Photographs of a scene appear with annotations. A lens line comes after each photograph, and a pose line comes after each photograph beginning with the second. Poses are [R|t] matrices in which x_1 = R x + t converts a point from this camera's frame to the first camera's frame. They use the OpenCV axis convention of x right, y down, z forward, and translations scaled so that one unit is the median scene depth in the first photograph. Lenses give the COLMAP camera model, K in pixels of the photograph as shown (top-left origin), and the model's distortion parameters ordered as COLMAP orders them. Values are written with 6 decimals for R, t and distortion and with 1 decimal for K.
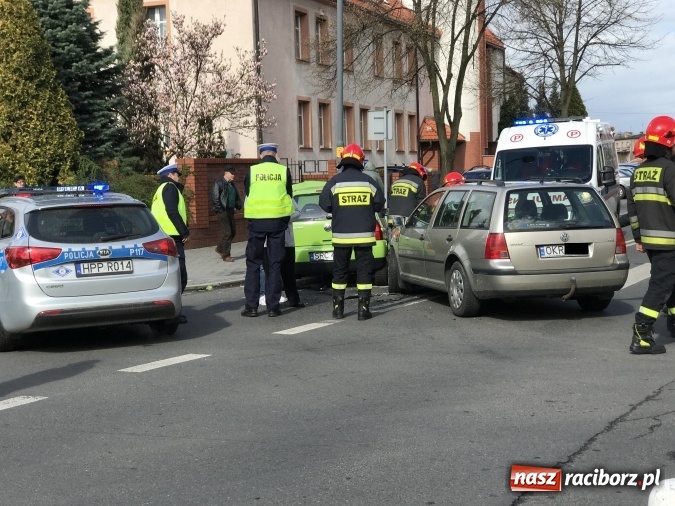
lens RADIAL K [[1111.4, 0, 337.5], [0, 1111.4, 253.0], [0, 0, 1]] dist [0.022059, 0.052302]
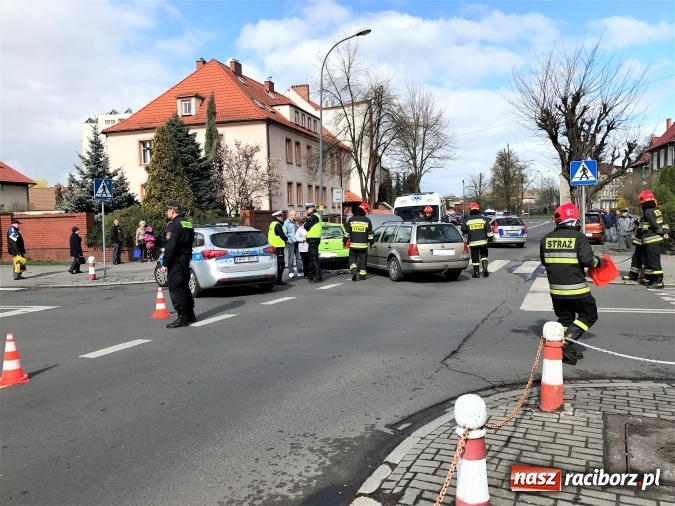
lens RADIAL K [[547.6, 0, 338.8], [0, 547.6, 271.8], [0, 0, 1]] dist [0.009260, -0.004214]
pose [[0.996219, -0.003424, 0.086815, -0.053941], [0.001049, 0.999624, 0.027389, 0.003713], [-0.086876, -0.027194, 0.995848, -0.053895]]
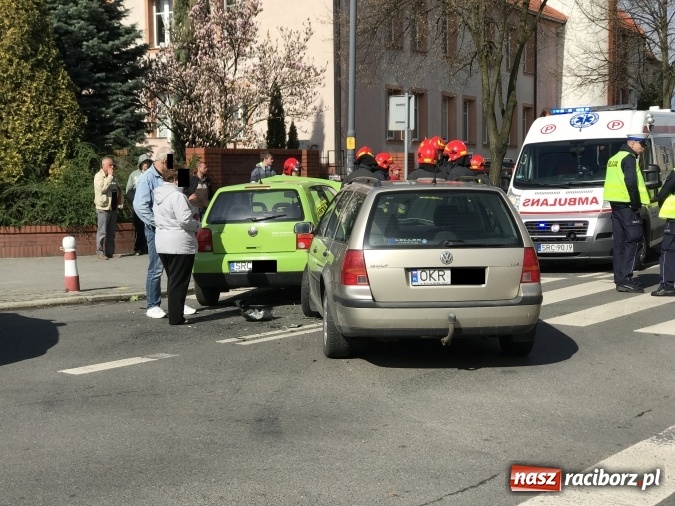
lens RADIAL K [[1111.4, 0, 337.5], [0, 1111.4, 253.0], [0, 0, 1]] dist [0.022059, 0.052302]
pose [[0.987930, 0.030666, -0.151833, 0.123308], [-0.029854, 0.999525, 0.007625, -0.010699], [0.151995, -0.003000, 0.988377, 0.133781]]
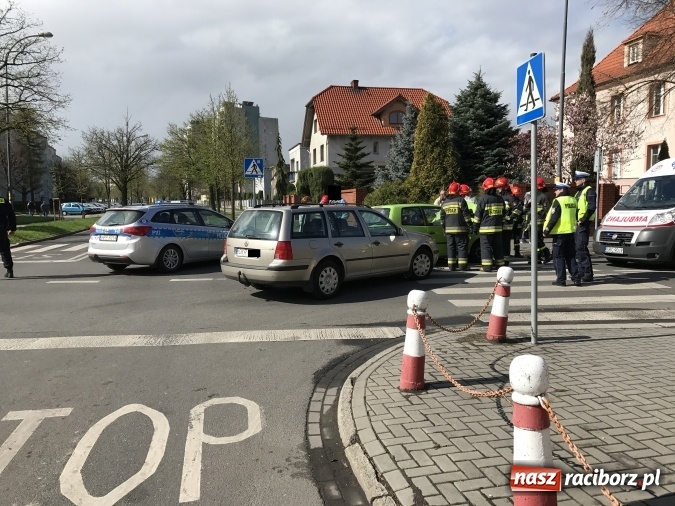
lens RADIAL K [[555.8, 0, 337.5], [0, 555.8, 253.0], [0, 0, 1]] dist [0.010931, 0.001500]
pose [[0.547021, 0.103464, -0.830701, 0.448680], [-0.065903, 0.994575, 0.080477, -0.035157], [0.834521, 0.010723, 0.550872, 0.353173]]
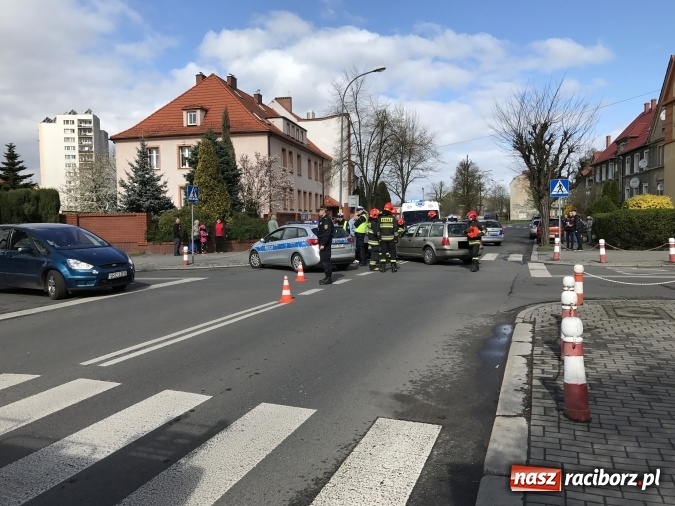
lens RADIAL K [[542.7, 0, 337.5], [0, 542.7, 253.0], [0, 0, 1]] dist [0.005564, 0.009287]
pose [[0.985699, 0.006660, 0.168385, -0.210996], [-0.004309, 0.999888, -0.014322, 0.024938], [-0.168461, 0.013392, 0.985617, -0.233591]]
